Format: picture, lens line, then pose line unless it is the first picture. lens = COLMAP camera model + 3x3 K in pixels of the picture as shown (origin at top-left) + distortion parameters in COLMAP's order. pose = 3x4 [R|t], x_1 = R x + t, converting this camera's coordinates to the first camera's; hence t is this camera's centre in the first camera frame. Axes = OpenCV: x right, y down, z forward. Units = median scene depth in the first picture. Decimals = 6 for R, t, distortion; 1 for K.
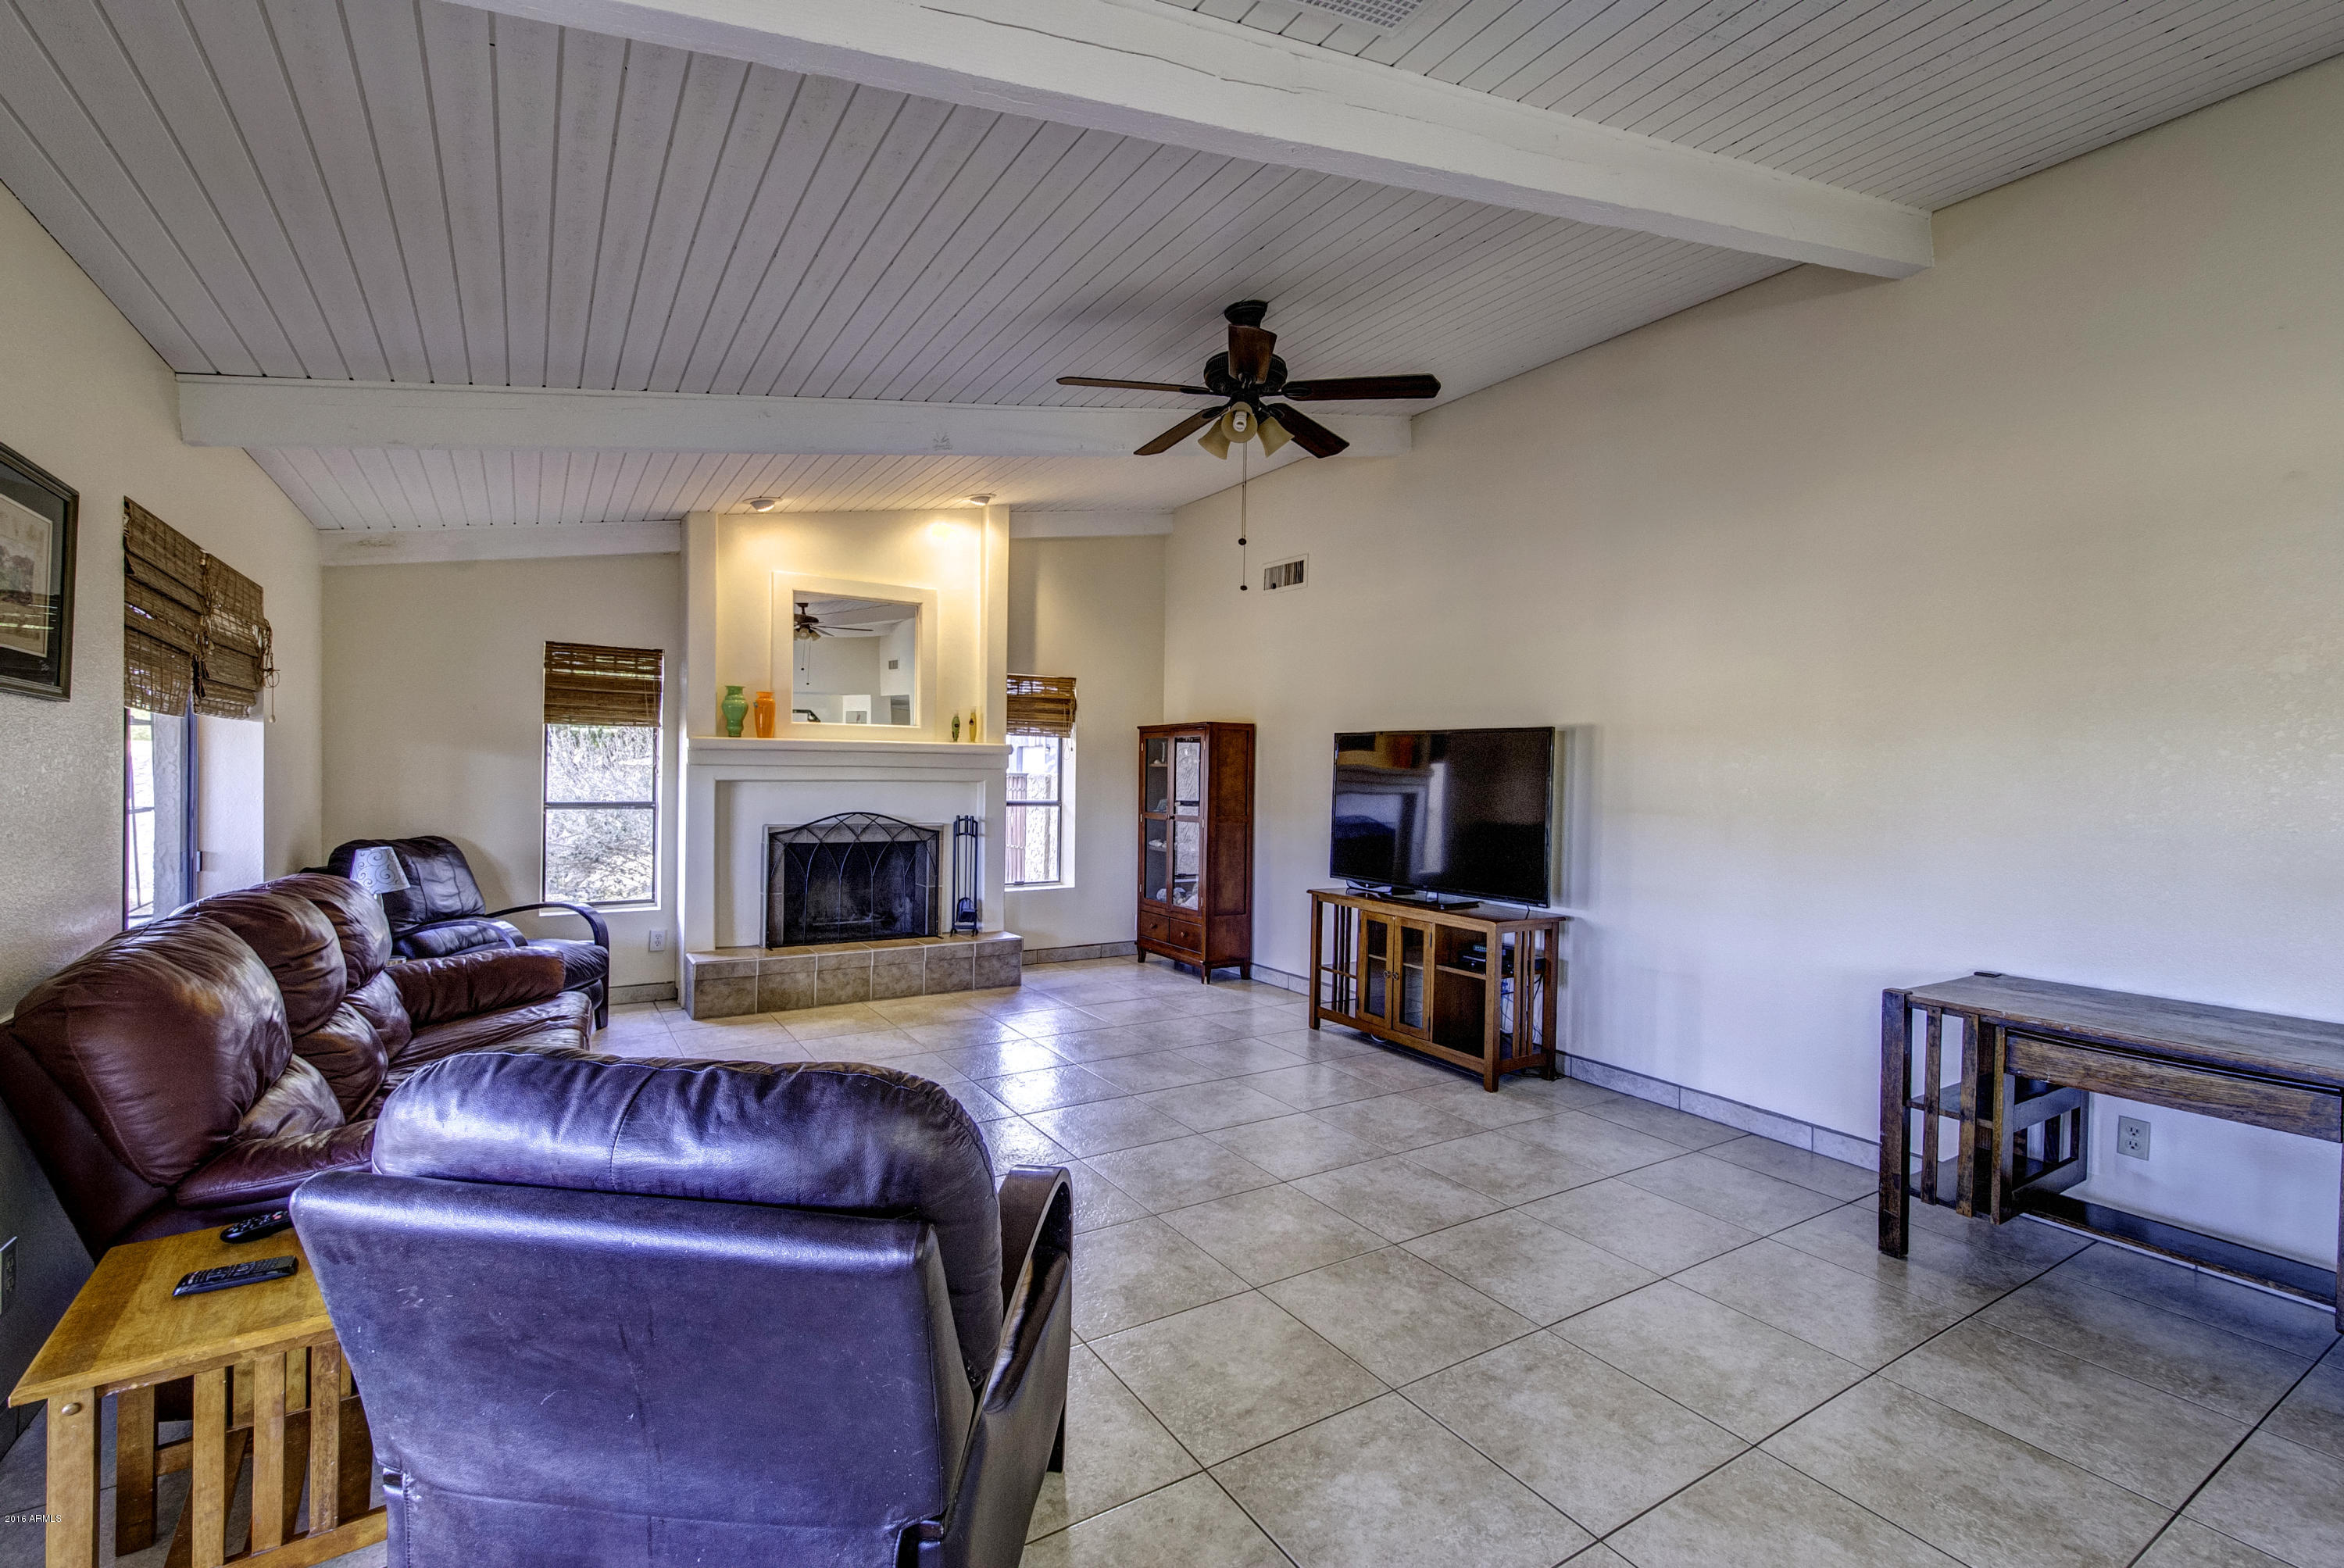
lens RADIAL K [[1017.3, 0, 1169.2], [0, 1017.3, 780.8], [0, 0, 1]] dist [0.000342, 0.000984]
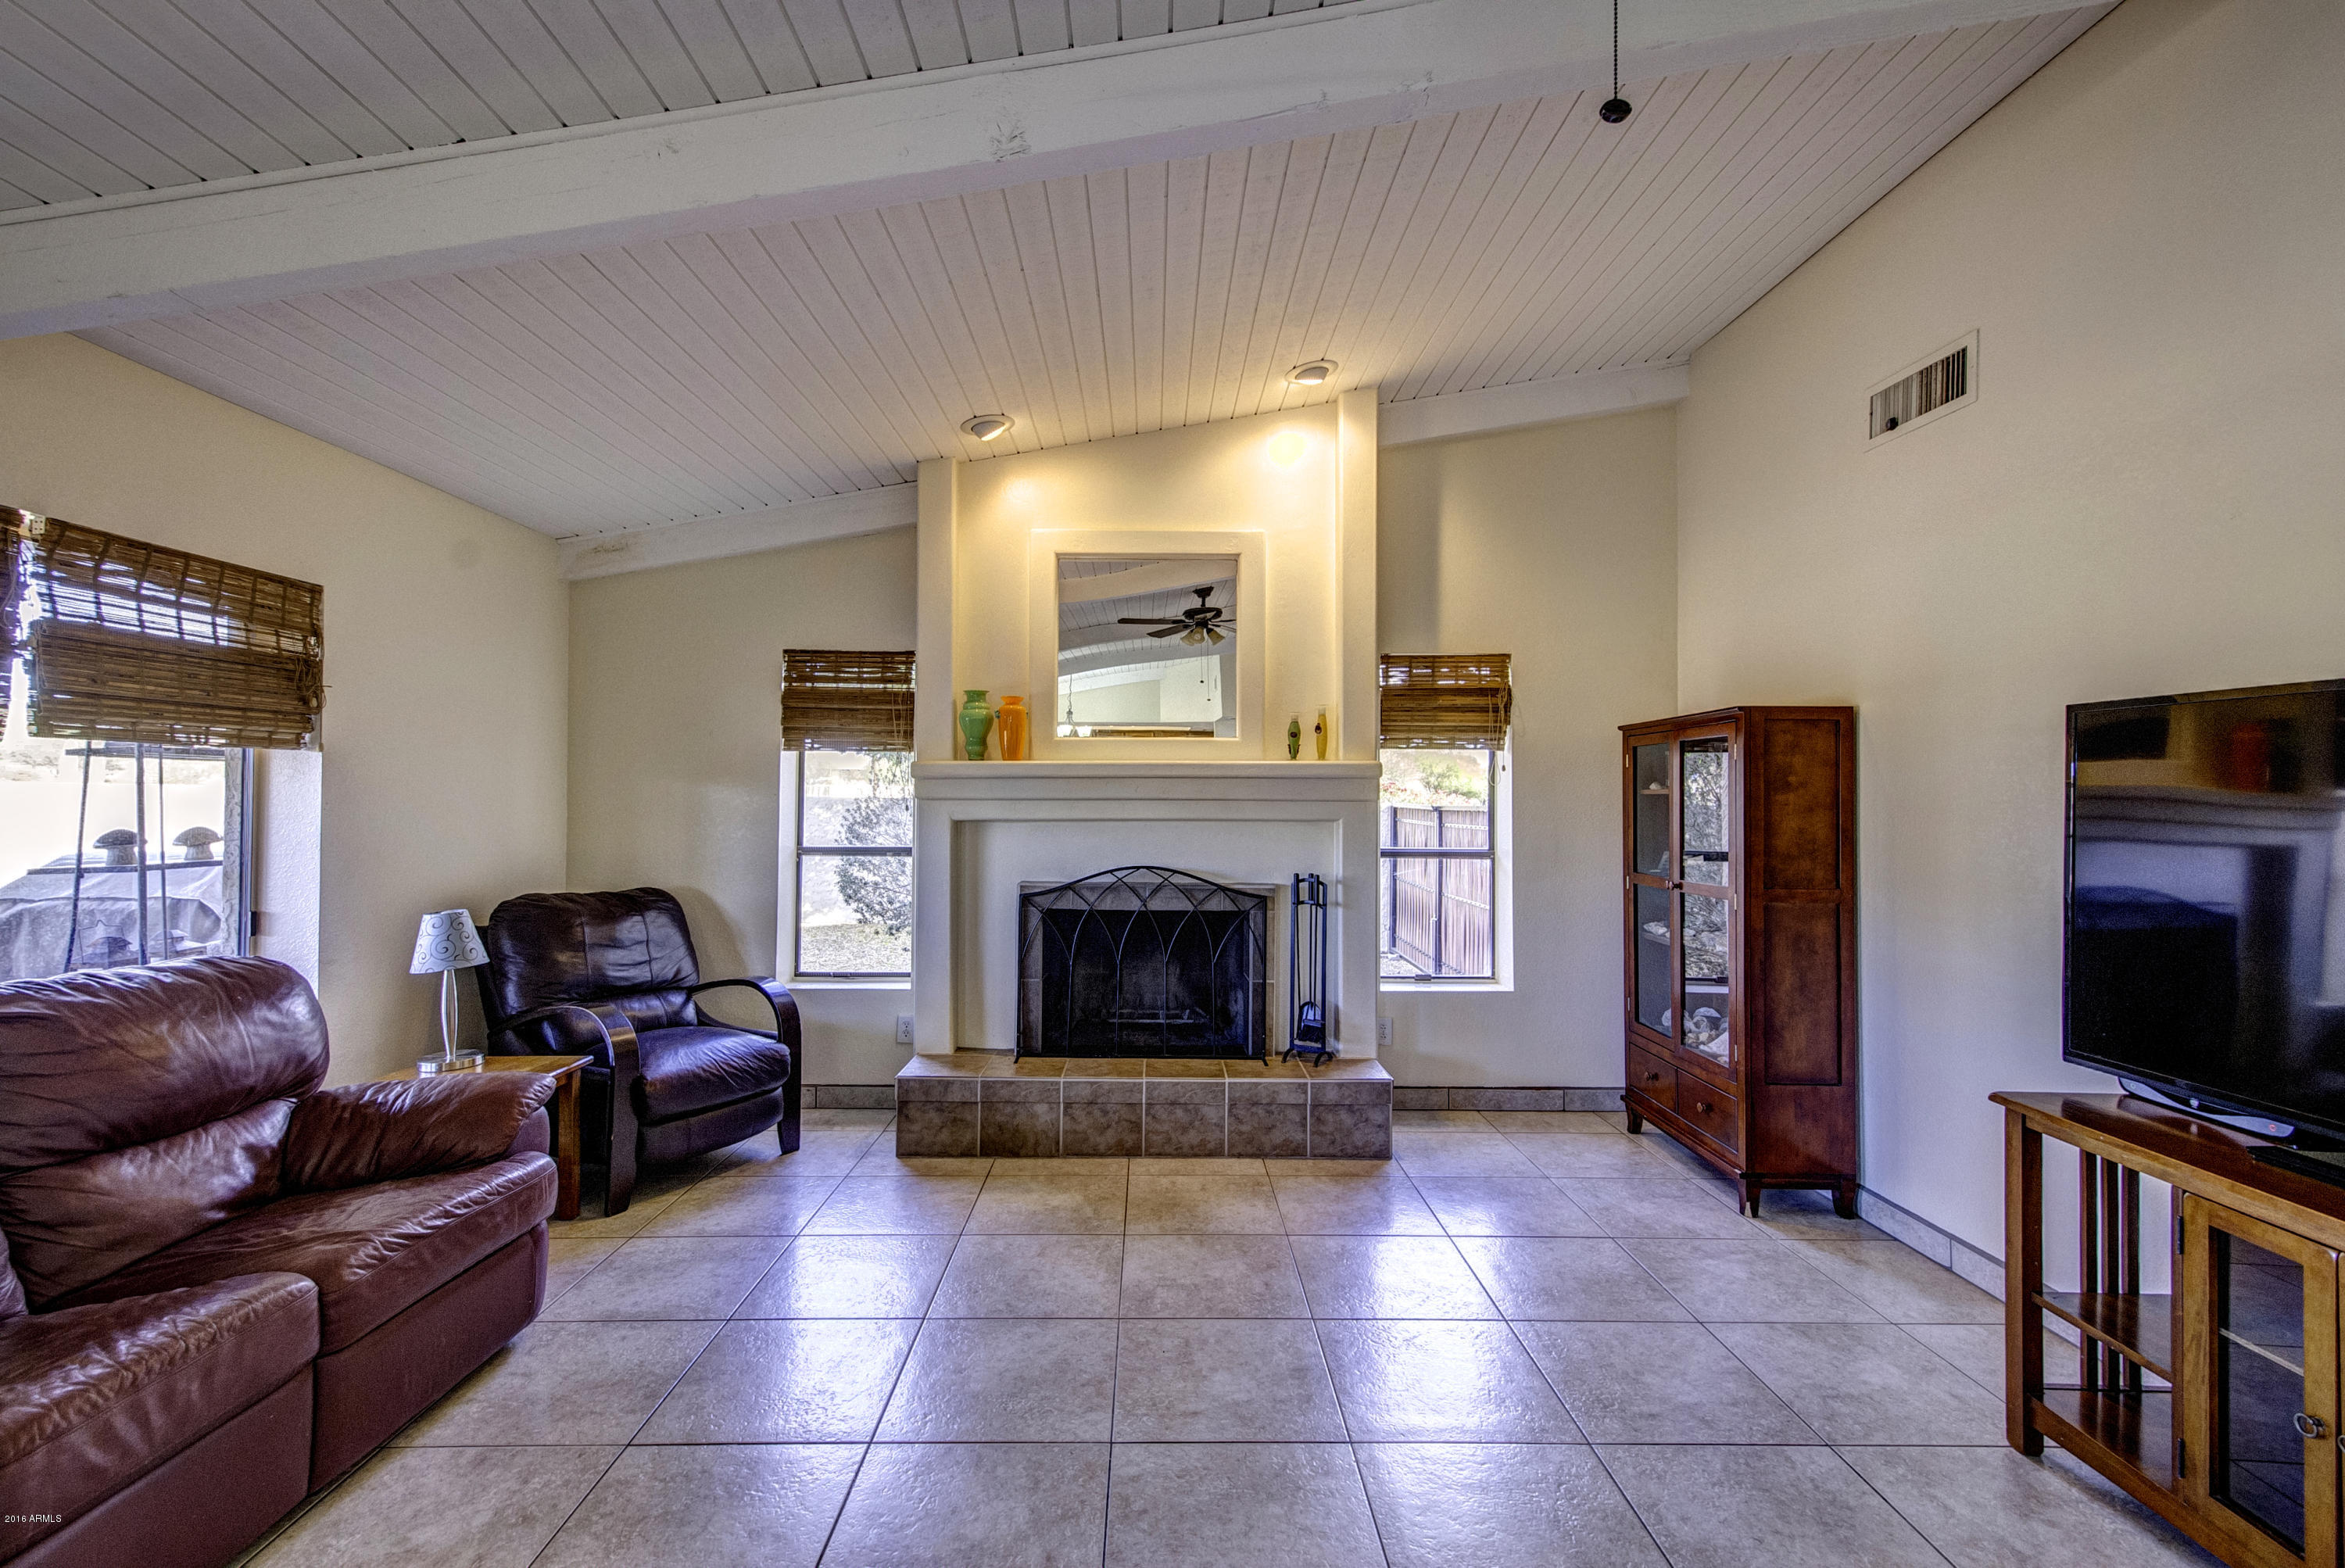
lens RADIAL K [[1017.8, 0, 1156.7], [0, 1017.8, 778.8], [0, 0, 1]] dist [0.000342, 0.000984]
pose [[0.844644, -0.019151, -0.534986, 0.064181], [0.002534, 0.999492, -0.031778, -0.005683], [0.535323, 0.025485, 0.844263, 0.409816]]
